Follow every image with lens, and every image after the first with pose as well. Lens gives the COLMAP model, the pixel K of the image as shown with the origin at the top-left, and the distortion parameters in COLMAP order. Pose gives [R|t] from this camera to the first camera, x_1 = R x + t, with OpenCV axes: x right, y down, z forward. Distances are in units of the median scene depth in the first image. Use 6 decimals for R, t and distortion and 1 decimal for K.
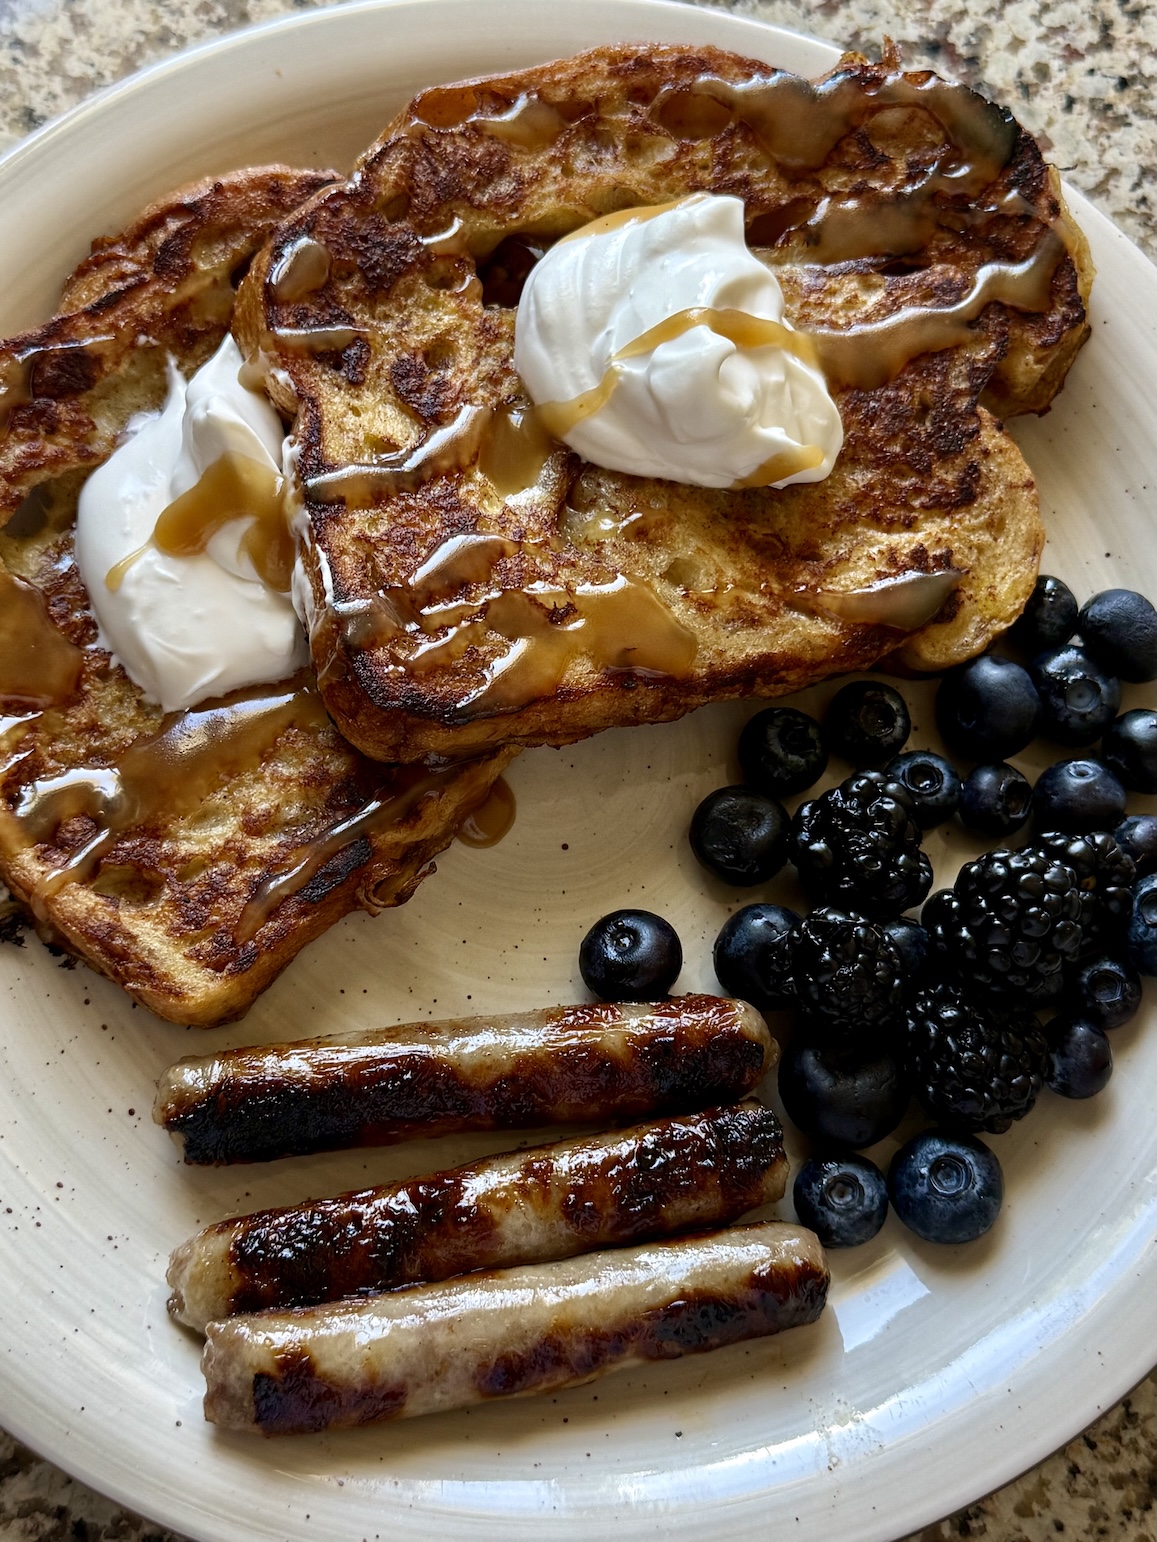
lens RADIAL K [[2223.0, 0, 578.5], [0, 2223.0, 771.0], [0, 0, 1]] dist [0.192821, -0.623058]
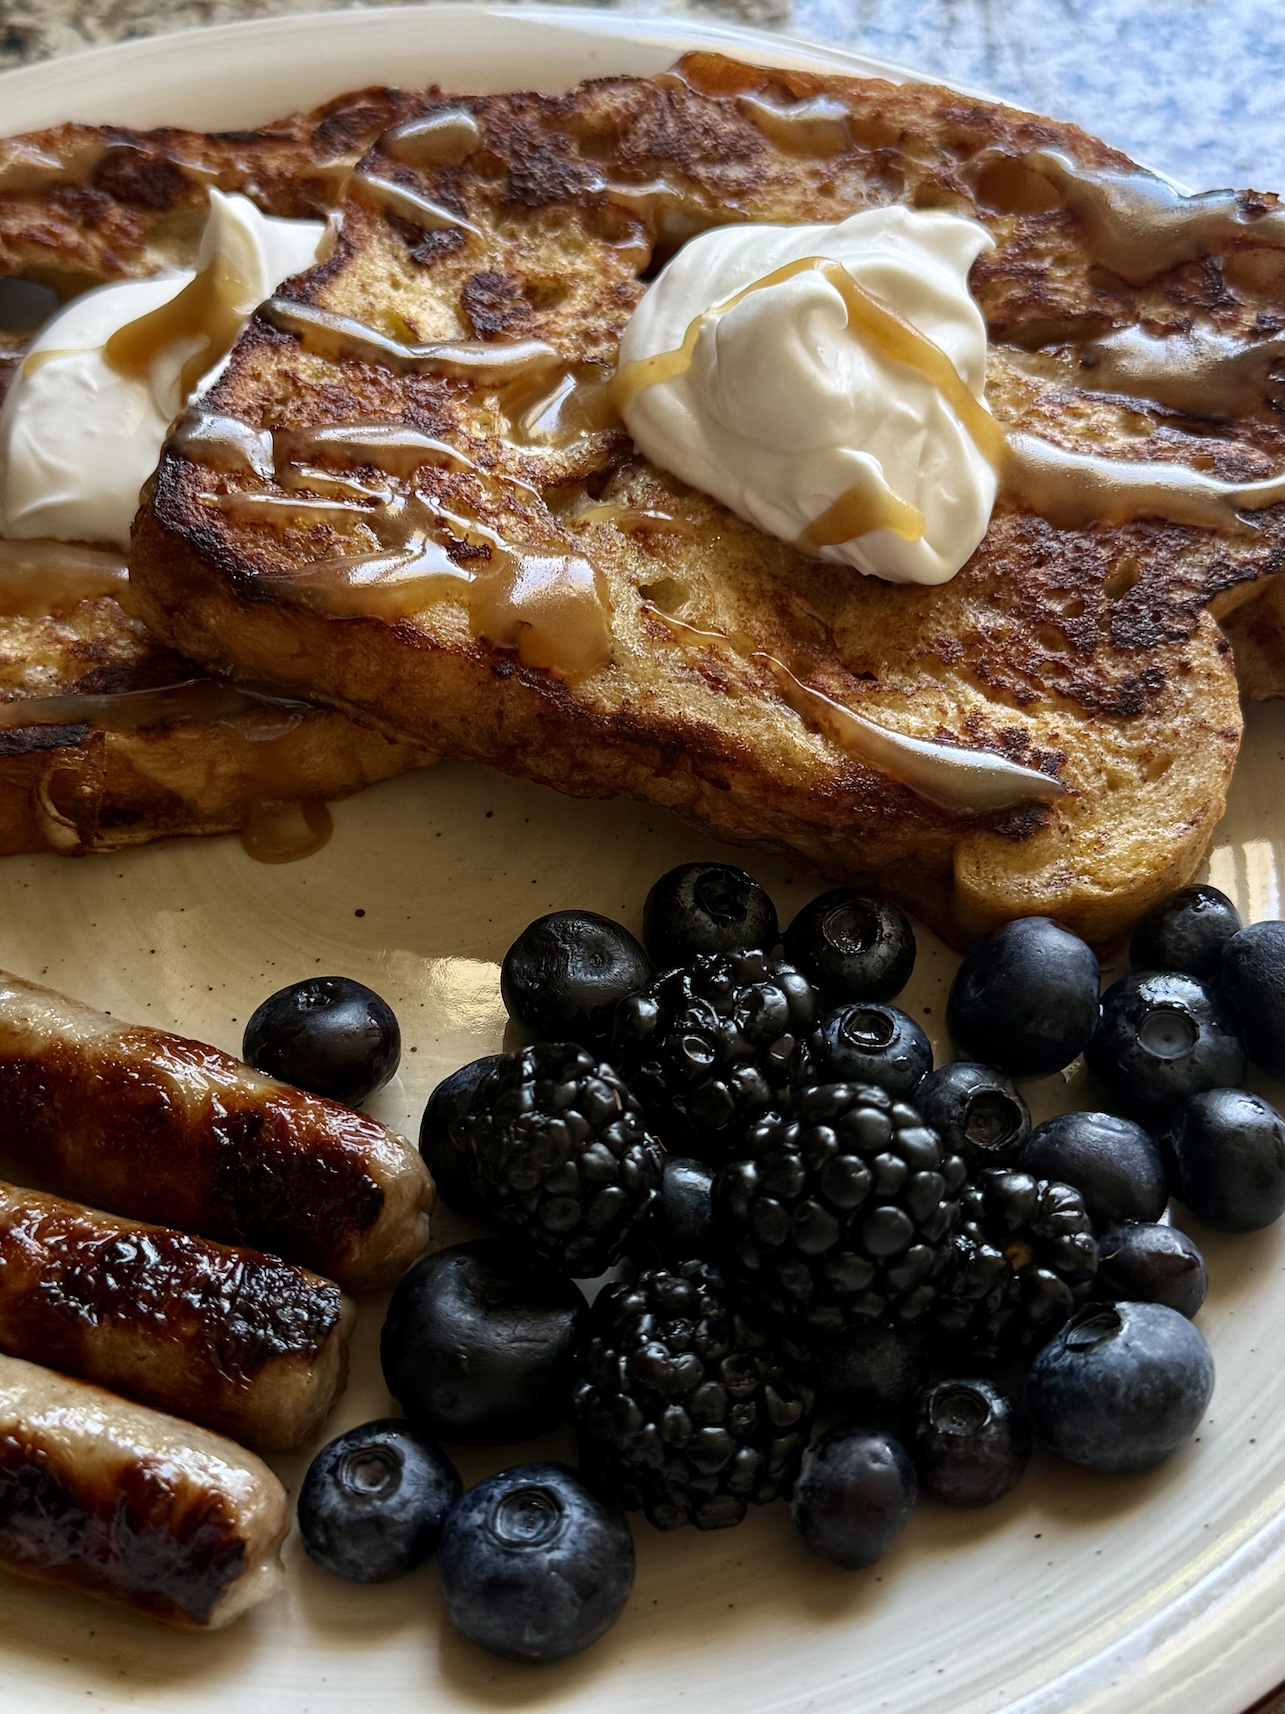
lens RADIAL K [[2470.9, 0, 642.5], [0, 2470.9, 857.0], [0, 0, 1]] dist [0.192821, -0.623058]
pose [[0.851571, 0.357458, -0.383472, 0.357420], [-0.477829, 0.830154, -0.287269, 0.199022], [0.215654, 0.427864, 0.877739, 0.349227]]
